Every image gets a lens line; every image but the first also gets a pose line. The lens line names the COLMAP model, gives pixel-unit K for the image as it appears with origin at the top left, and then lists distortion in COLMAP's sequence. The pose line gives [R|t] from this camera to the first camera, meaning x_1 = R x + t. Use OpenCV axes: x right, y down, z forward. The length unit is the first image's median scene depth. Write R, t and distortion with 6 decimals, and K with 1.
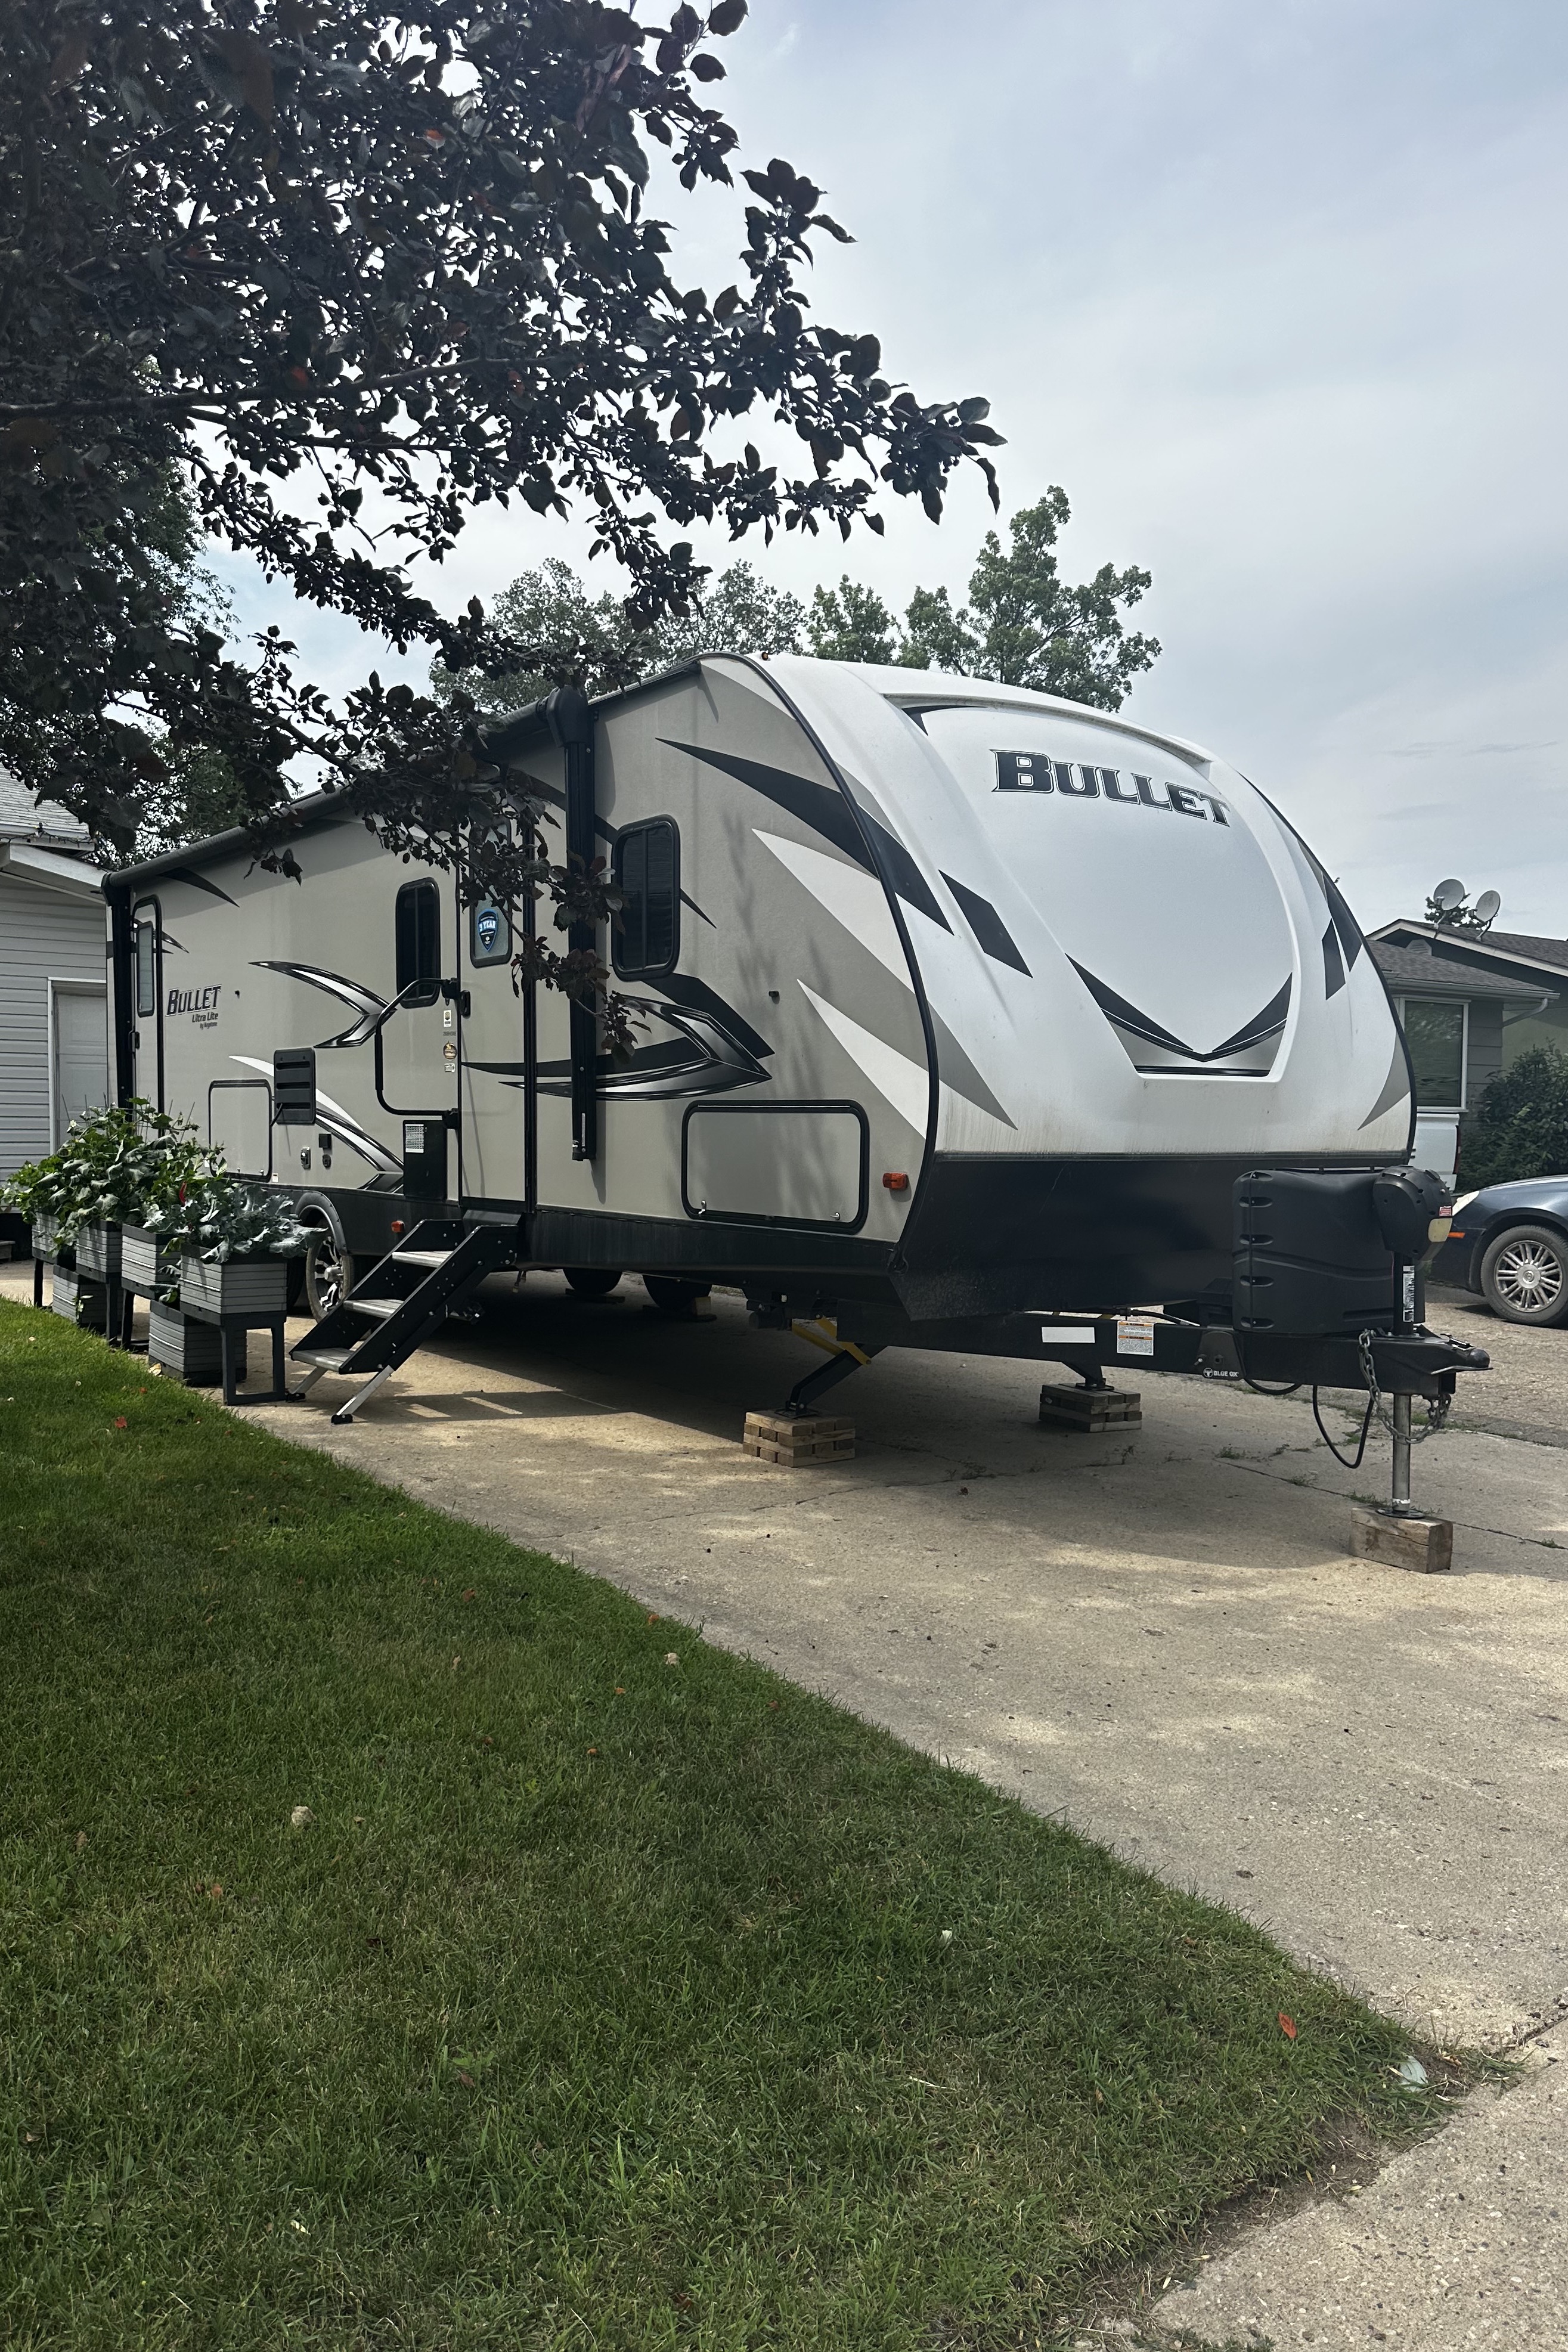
lens RADIAL K [[1592.6, 0, 794.3], [0, 1592.6, 1182.3], [0, 0, 1]] dist [0.044607, 0.000166]
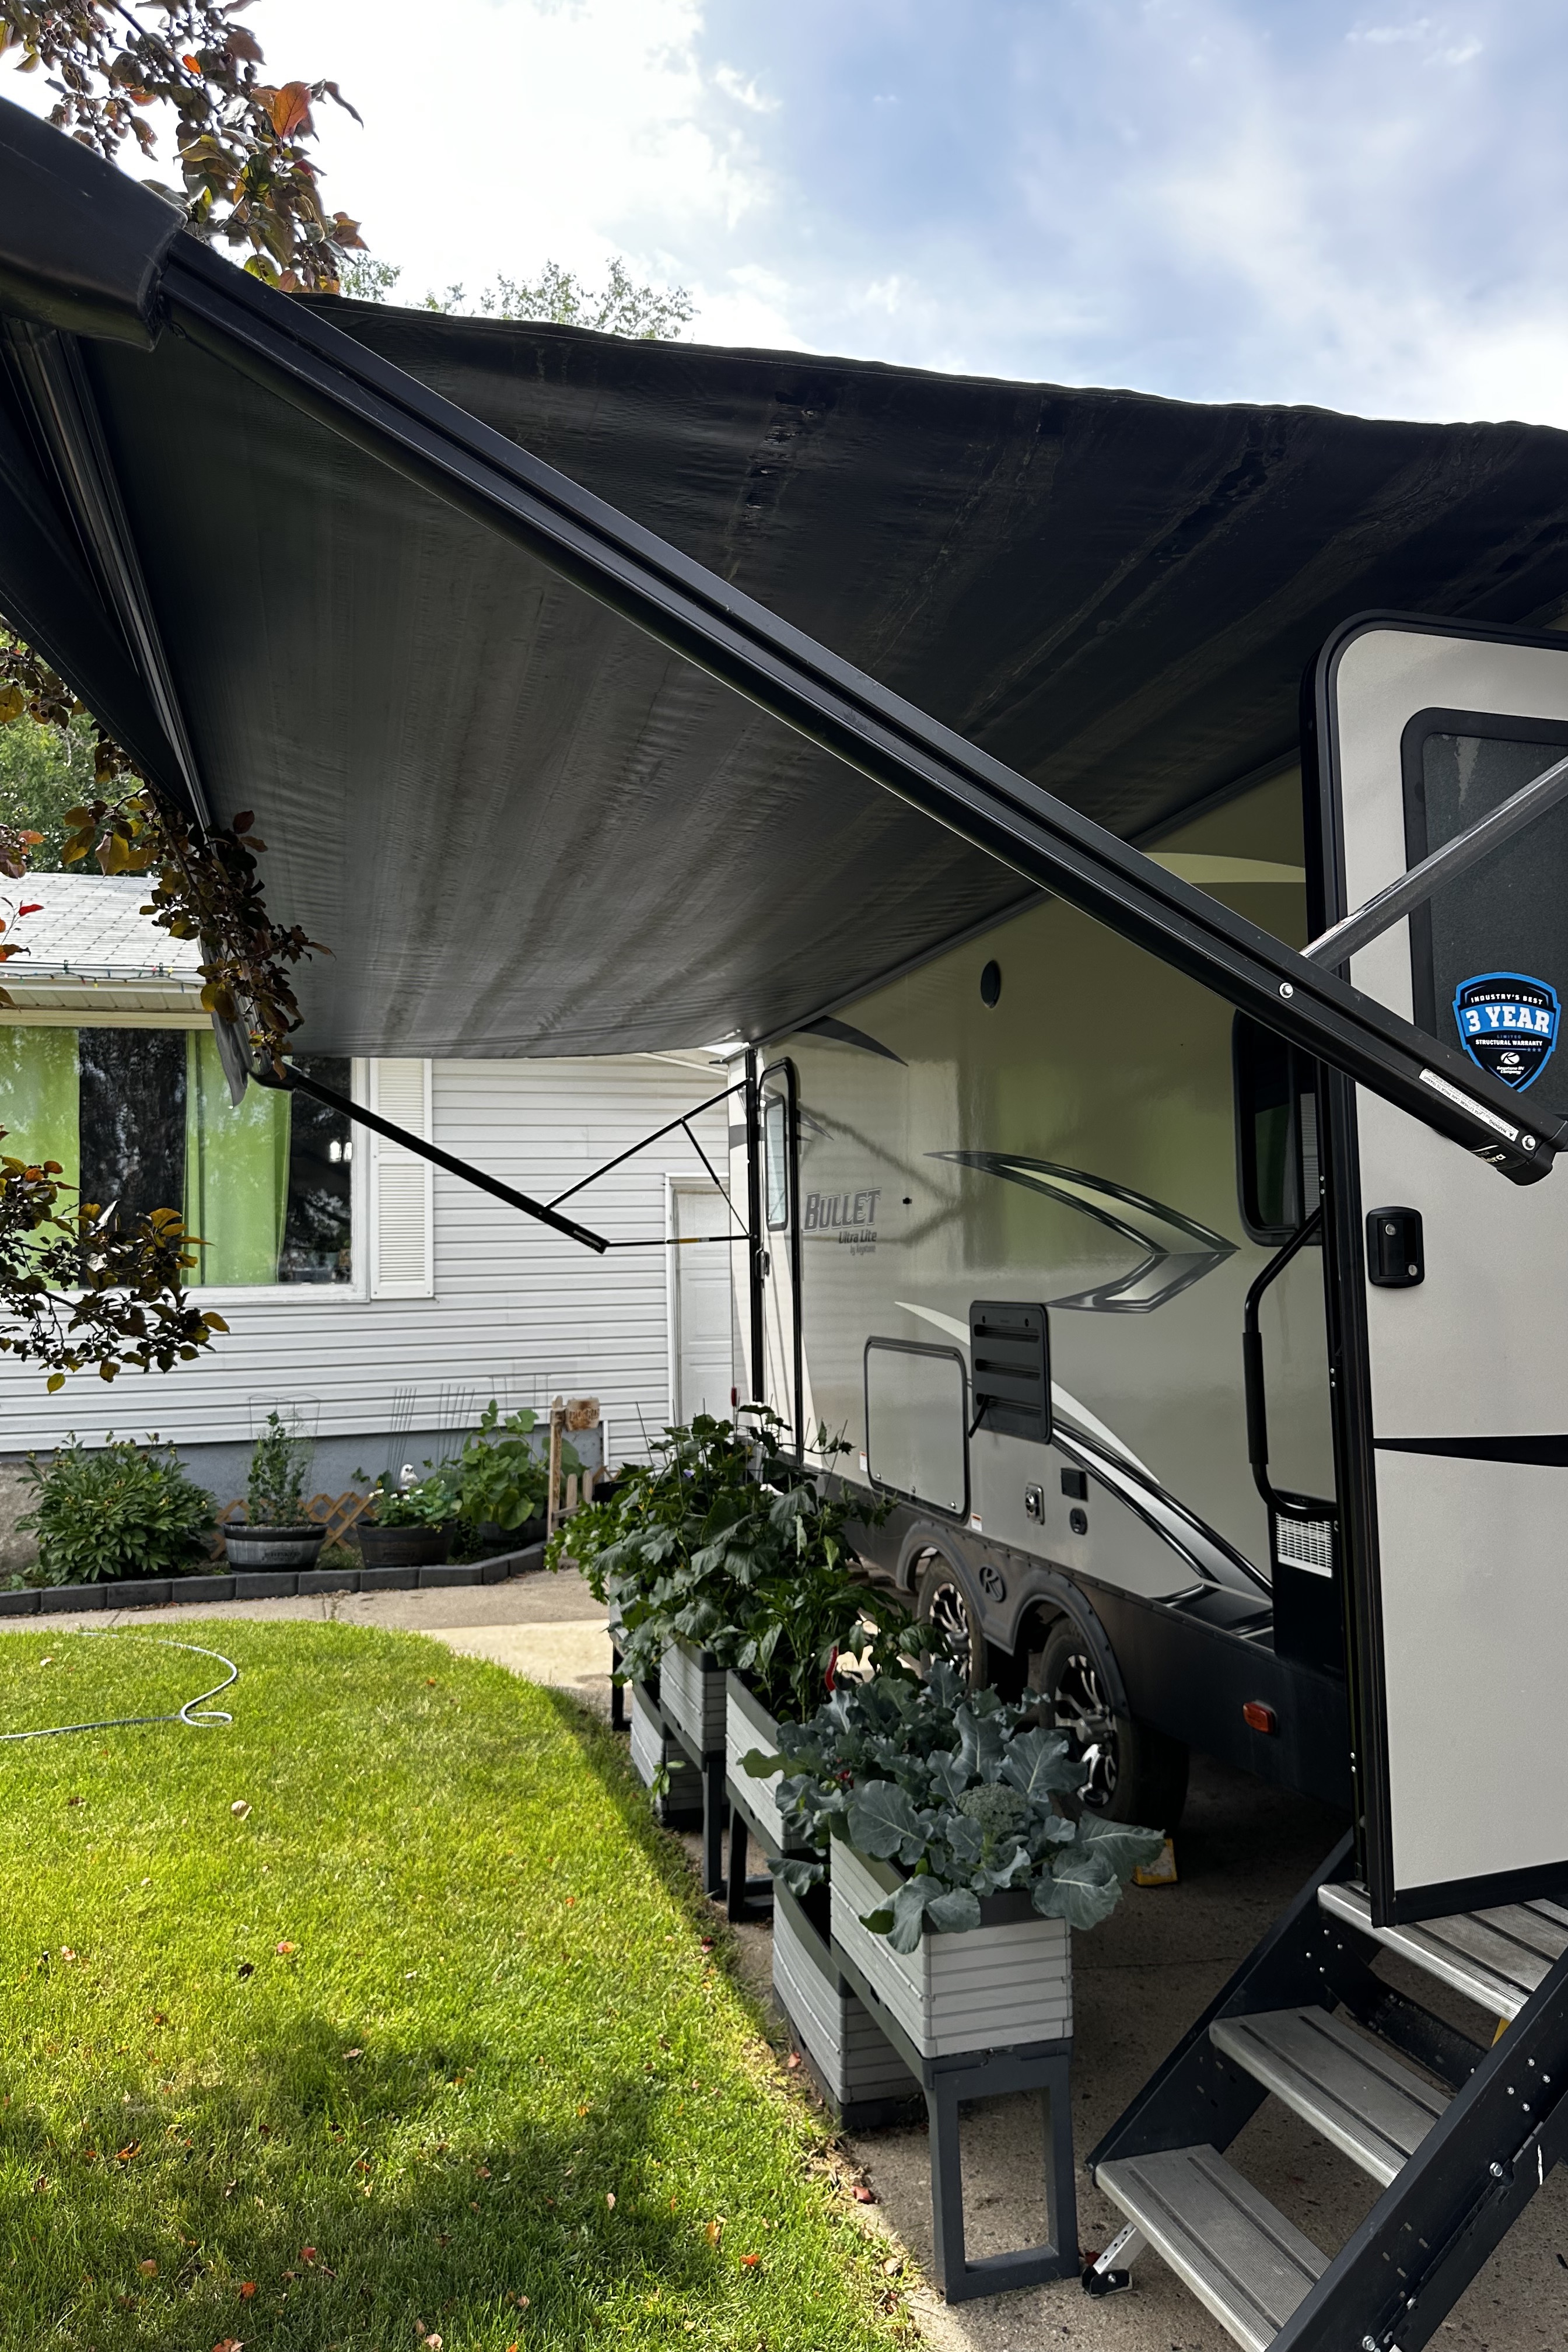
lens RADIAL K [[1592.6, 0, 781.6], [0, 1592.6, 1174.6], [0, 0, 1]] dist [0.044607, 0.000166]
pose [[0.923757, -0.045130, -0.380310, -0.182456], [0.009538, 0.995436, -0.094957, -0.081556], [0.382860, 0.084090, 0.919971, 0.479575]]
